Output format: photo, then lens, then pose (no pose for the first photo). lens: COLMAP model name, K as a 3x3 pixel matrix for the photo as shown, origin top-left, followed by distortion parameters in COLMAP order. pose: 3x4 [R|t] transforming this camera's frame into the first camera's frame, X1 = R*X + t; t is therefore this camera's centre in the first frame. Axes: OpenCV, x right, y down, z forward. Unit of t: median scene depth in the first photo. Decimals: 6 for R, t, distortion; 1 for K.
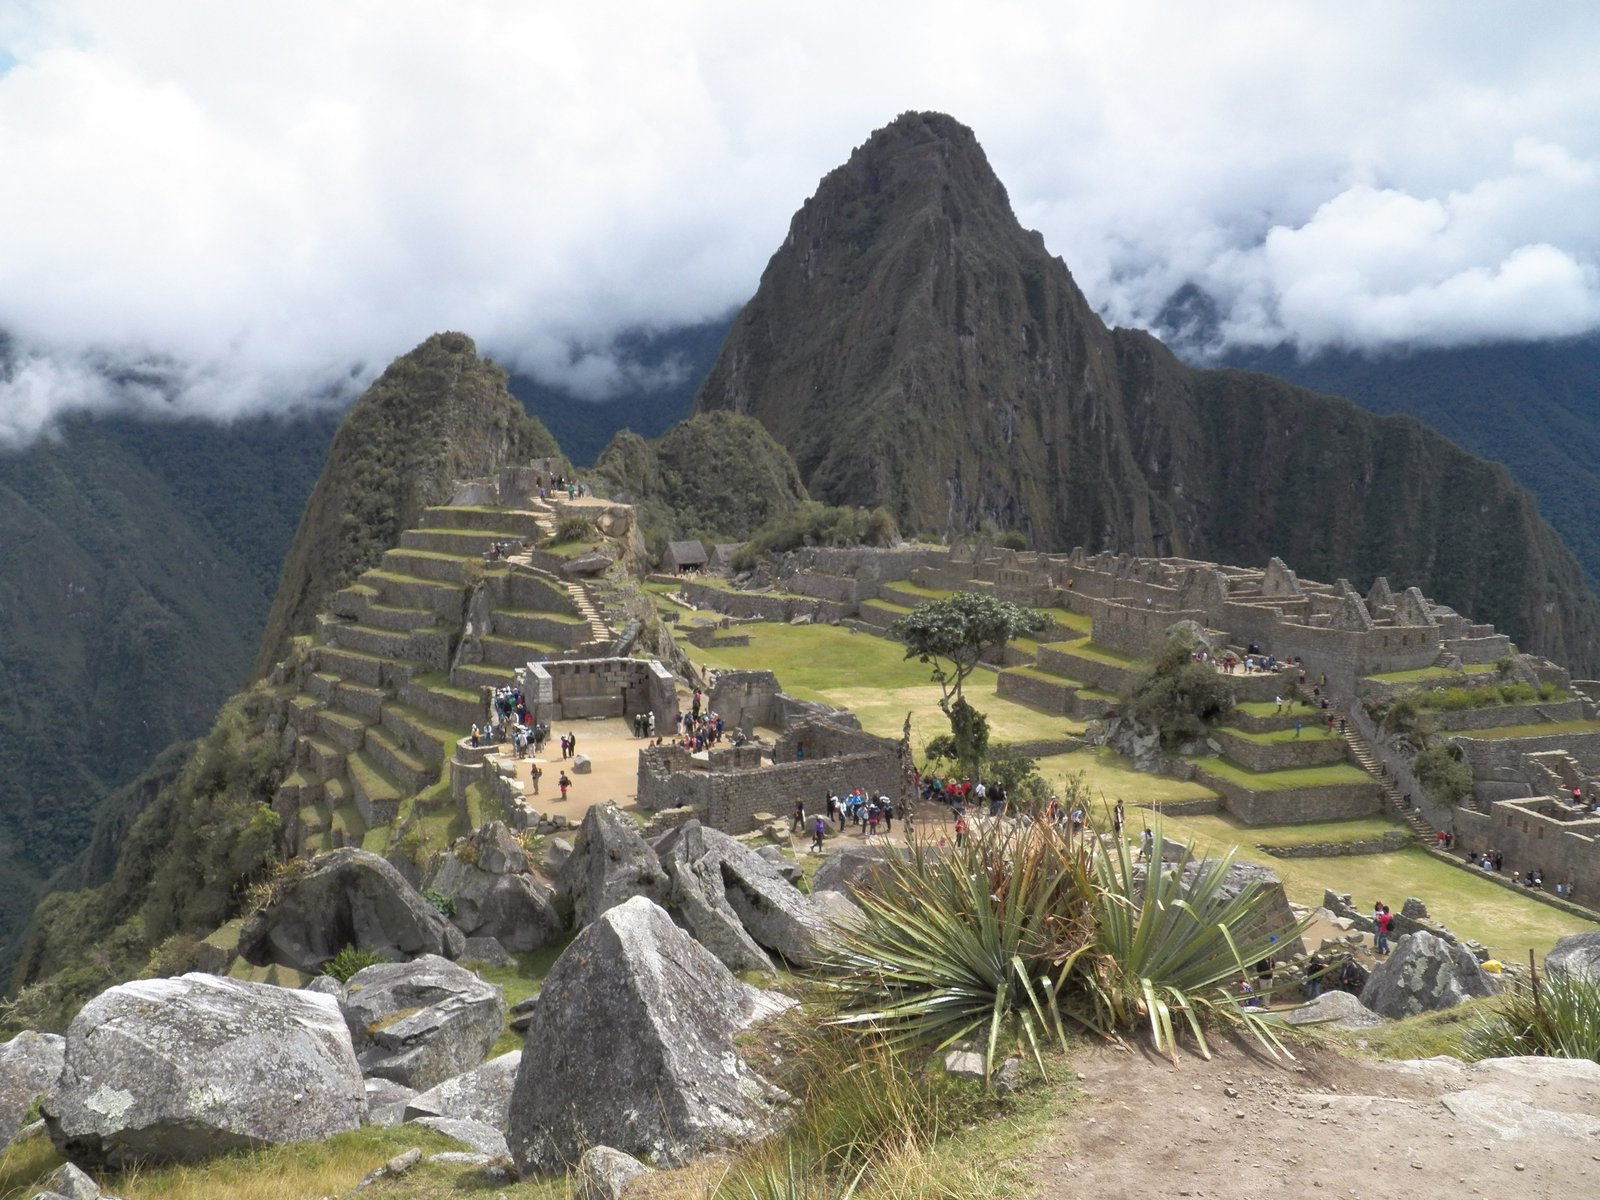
lens RADIAL K [[1324.4, 0, 800.0], [0, 1324.4, 600.0], [0, 0, 1]] dist [-0.142511, 0.099245]
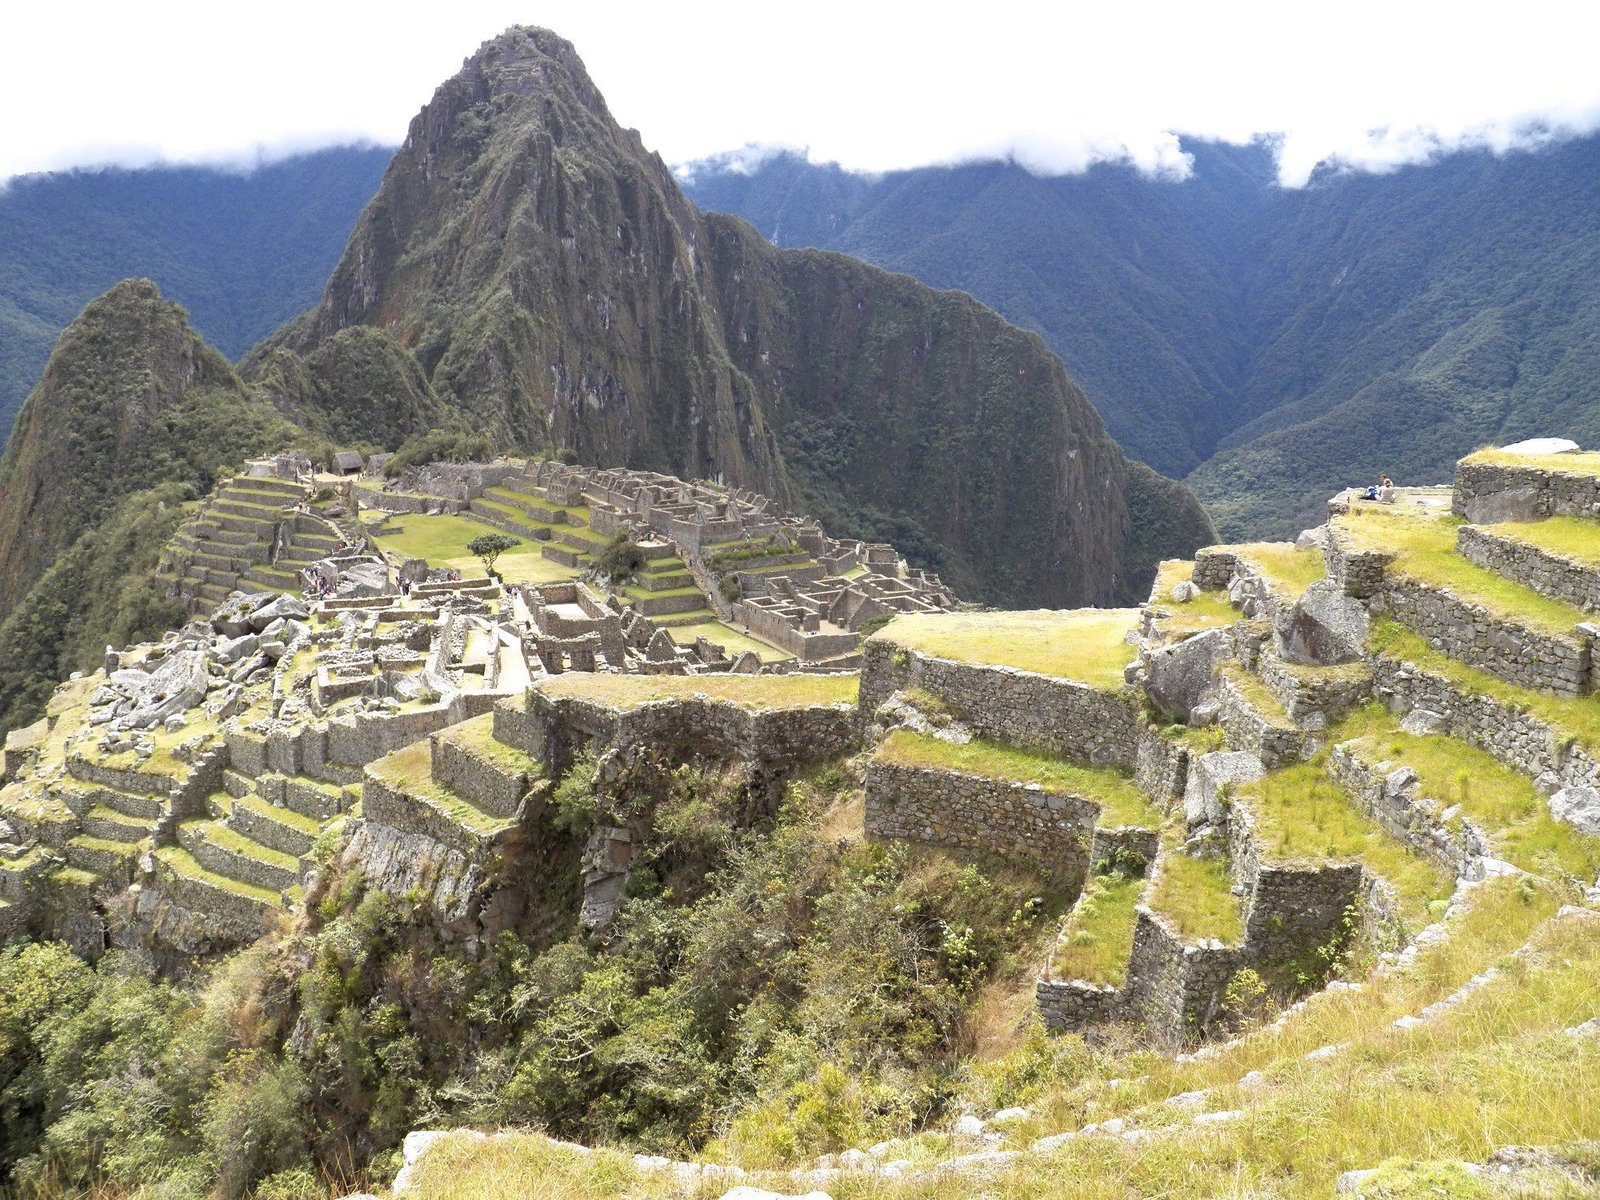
lens RADIAL K [[1324.4, 0, 800.0], [0, 1324.4, 600.0], [0, 0, 1]] dist [-0.142511, 0.099245]
pose [[0.962268, -0.051637, 0.267160, -0.000494], [0.019398, 0.992348, 0.121936, -0.022313], [-0.271413, -0.112153, 0.955906, -0.222750]]
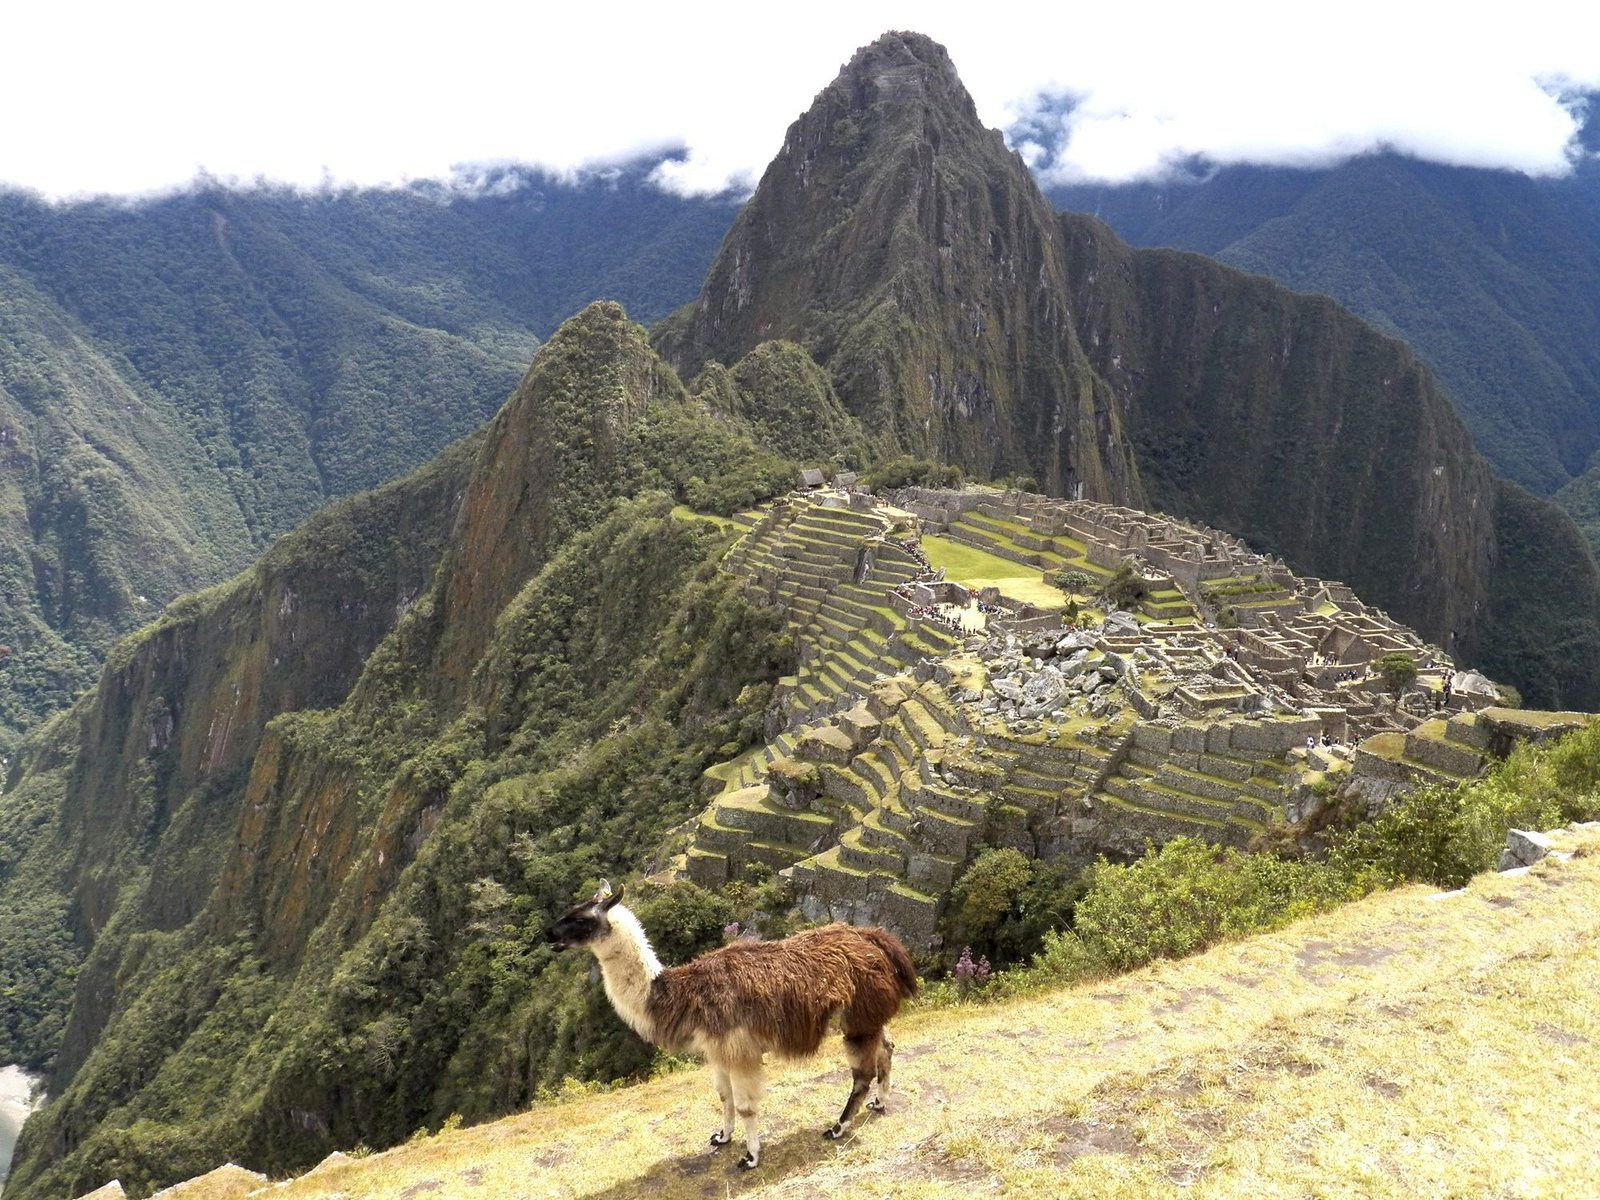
lens RADIAL K [[1418.8, 0, 802.1], [0, 1418.8, 606.9], [0, 0, 1]] dist [-0.143431, 0.106865]
pose [[0.997670, -0.004855, 0.068047, -0.098792], [-0.003776, 0.992005, 0.126141, -0.044128], [-0.068116, -0.126104, 0.989676, -0.313221]]
